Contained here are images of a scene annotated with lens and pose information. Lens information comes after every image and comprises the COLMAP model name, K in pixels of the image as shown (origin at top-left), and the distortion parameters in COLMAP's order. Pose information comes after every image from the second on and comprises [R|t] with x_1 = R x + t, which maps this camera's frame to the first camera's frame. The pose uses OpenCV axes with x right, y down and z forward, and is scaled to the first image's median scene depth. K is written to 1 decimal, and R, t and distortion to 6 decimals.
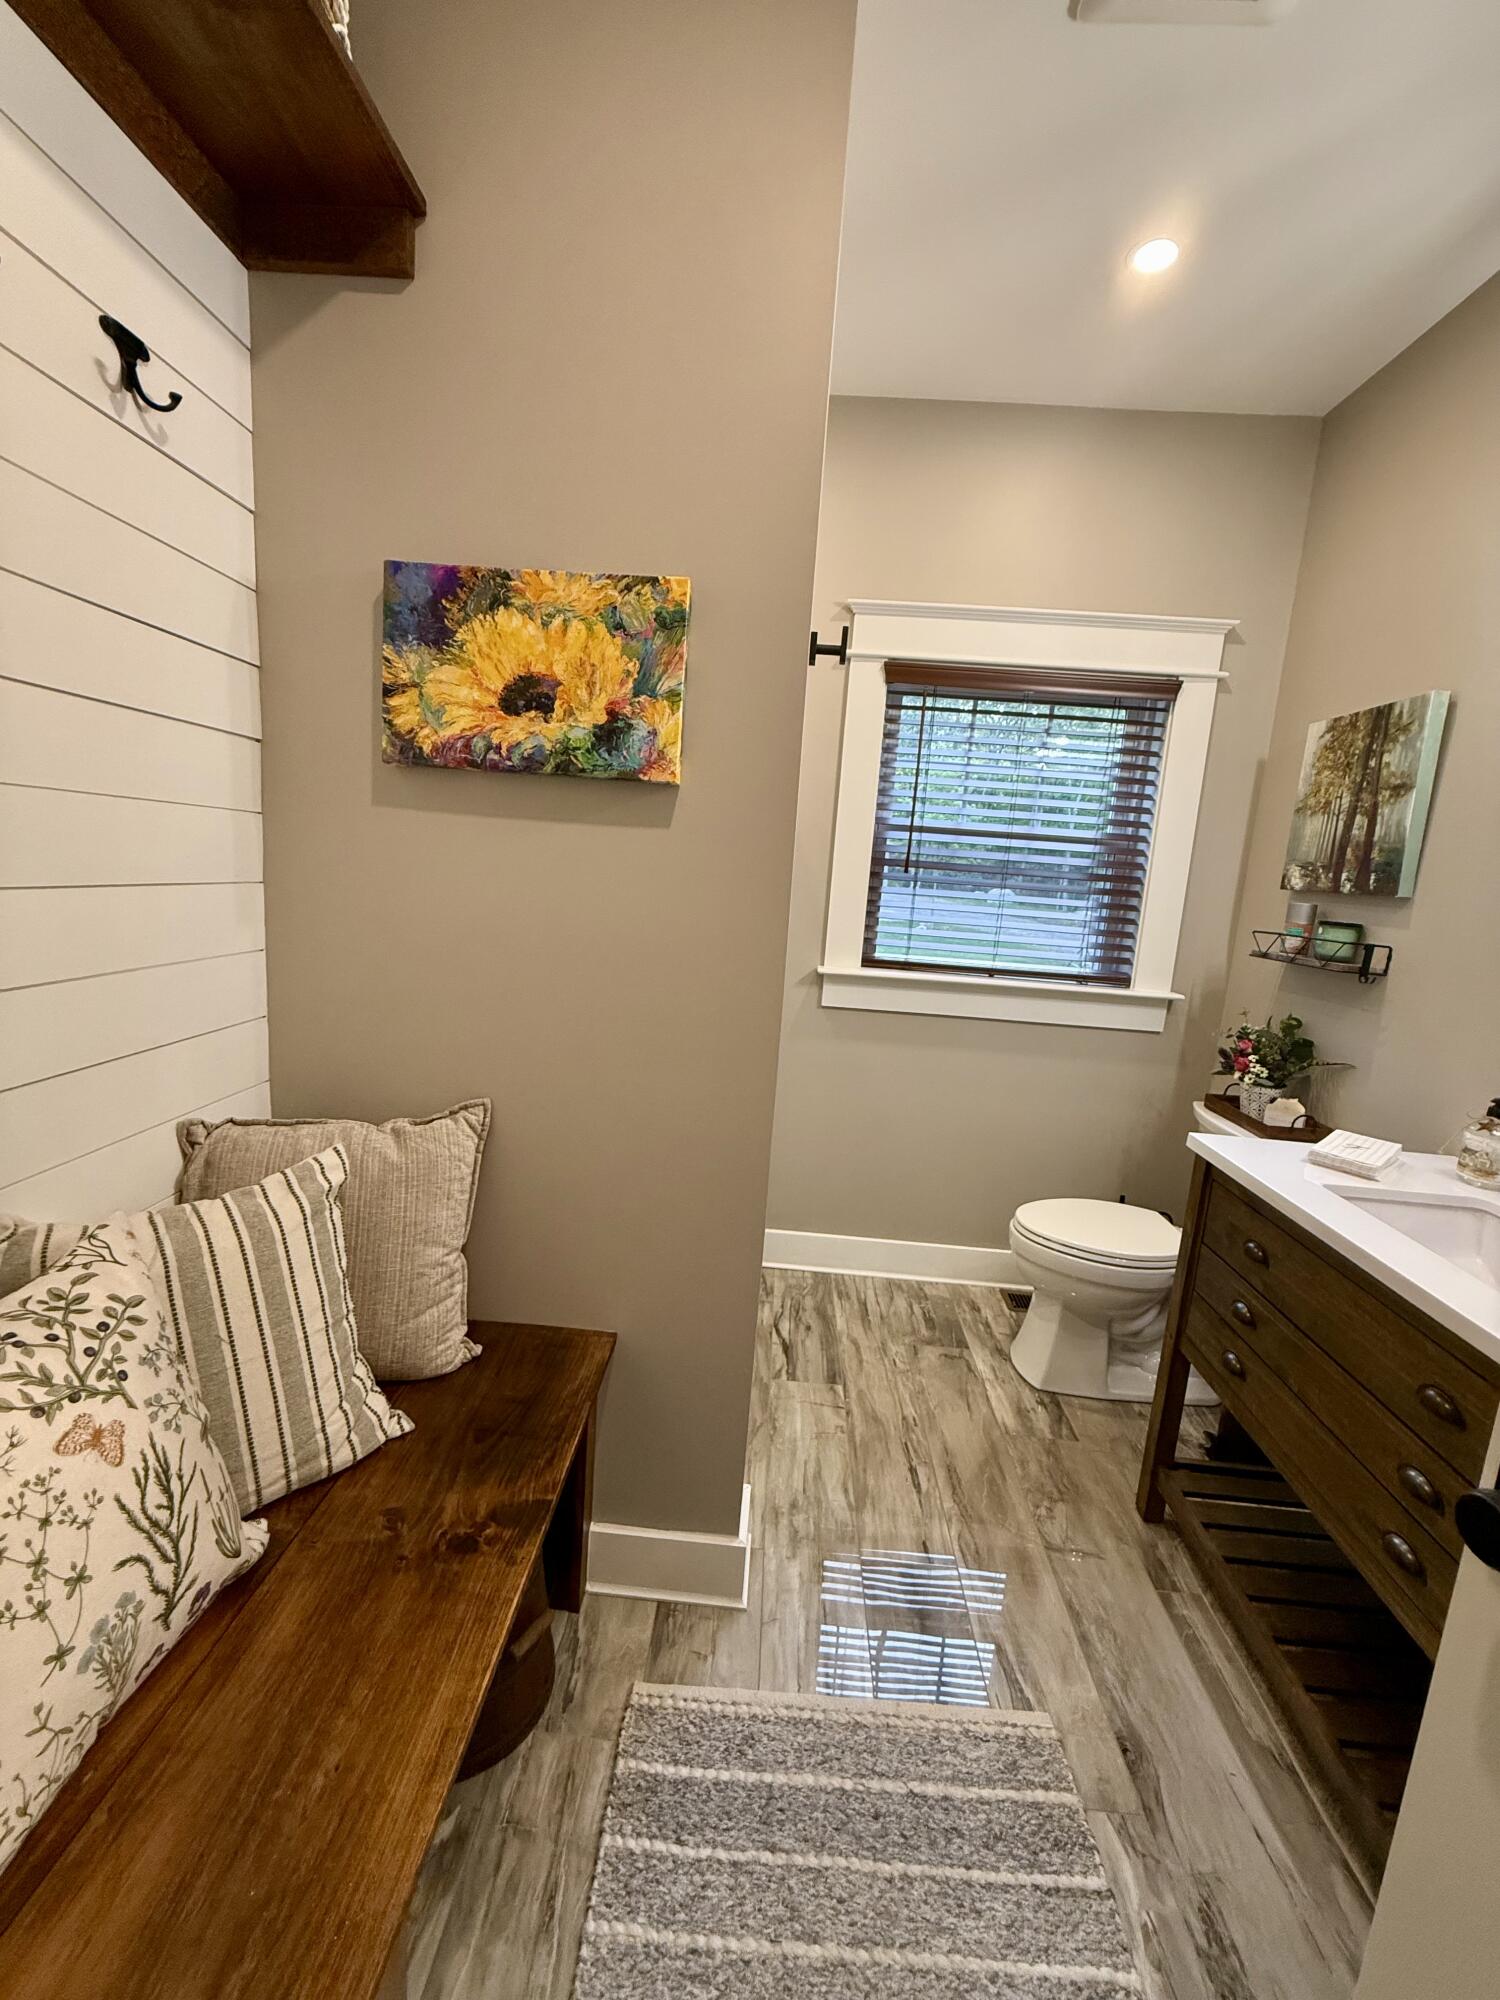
lens RADIAL K [[793.6, 0, 751.1], [0, 793.6, 991.6], [0, 0, 1]] dist [-0.002585, 0.000663]
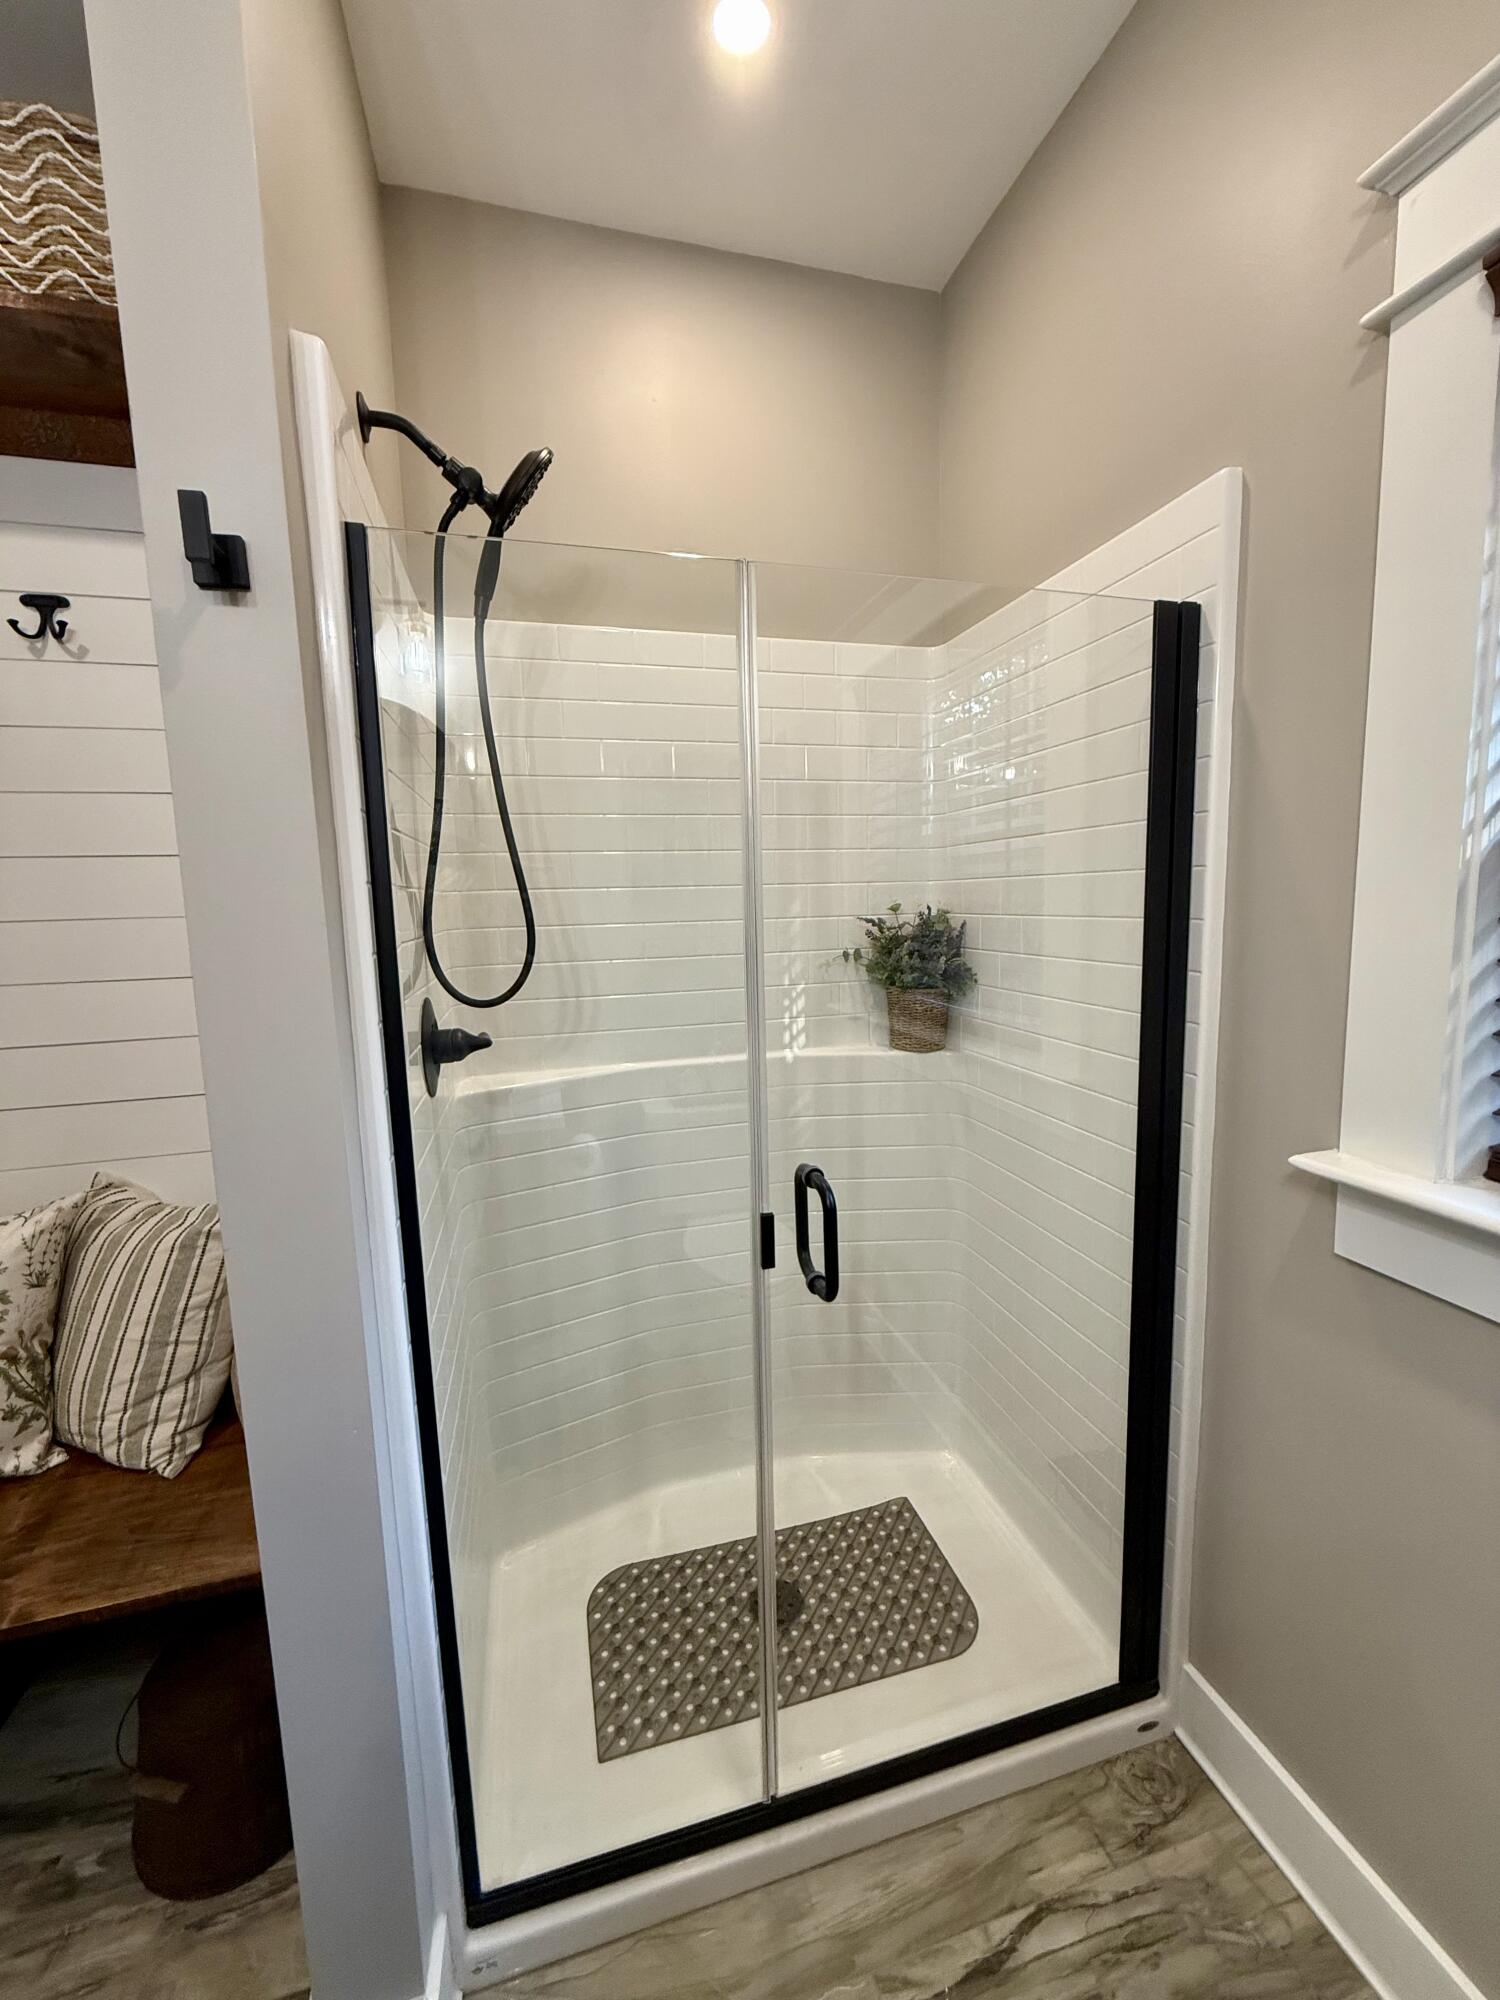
lens RADIAL K [[793.6, 0, 752.9], [0, 793.6, 1010.8], [0, 0, 1]] dist [-0.002585, 0.000663]
pose [[0.318635, 0.060907, -0.945919, 0.815031], [-0.108995, 0.993668, 0.027266, -0.188443], [0.941590, 0.094412, 0.323256, 1.394071]]
